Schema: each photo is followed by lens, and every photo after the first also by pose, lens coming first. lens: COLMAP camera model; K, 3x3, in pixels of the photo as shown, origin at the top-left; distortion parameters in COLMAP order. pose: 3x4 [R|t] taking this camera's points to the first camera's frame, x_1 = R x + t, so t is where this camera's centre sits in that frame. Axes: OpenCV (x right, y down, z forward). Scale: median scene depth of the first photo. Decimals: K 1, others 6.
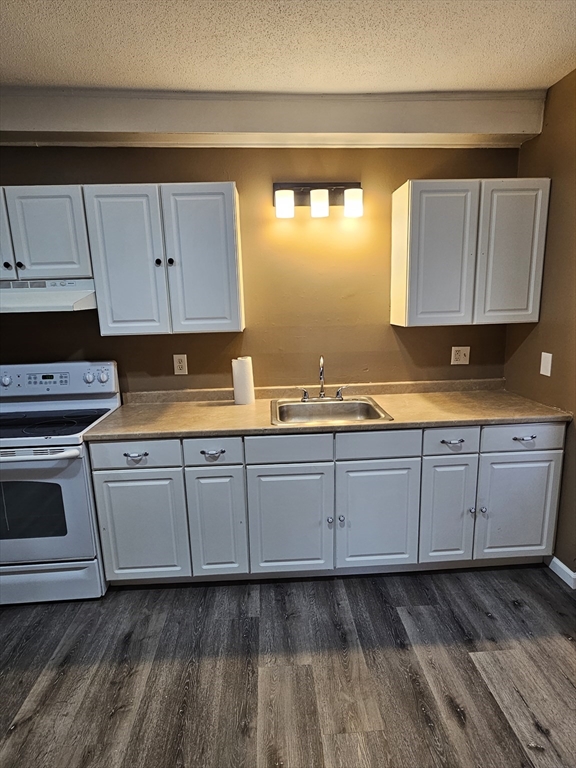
lens RADIAL K [[433.4, 0, 290.8], [0, 433.4, 385.8], [0, 0, 1]] dist [0.000254, -0.000920]
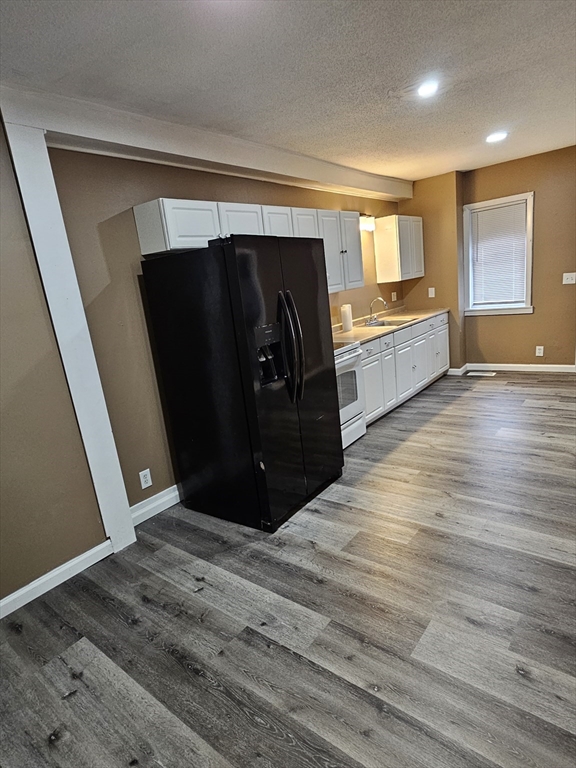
lens RADIAL K [[433.4, 0, 288.8], [0, 433.4, 387.8], [0, 0, 1]] dist [0.000254, -0.000920]
pose [[0.663654, -0.231822, 0.711211, -1.945344], [0.246962, 0.965359, 0.084215, 0.068584], [-0.706097, 0.119752, 0.697916, -0.082256]]
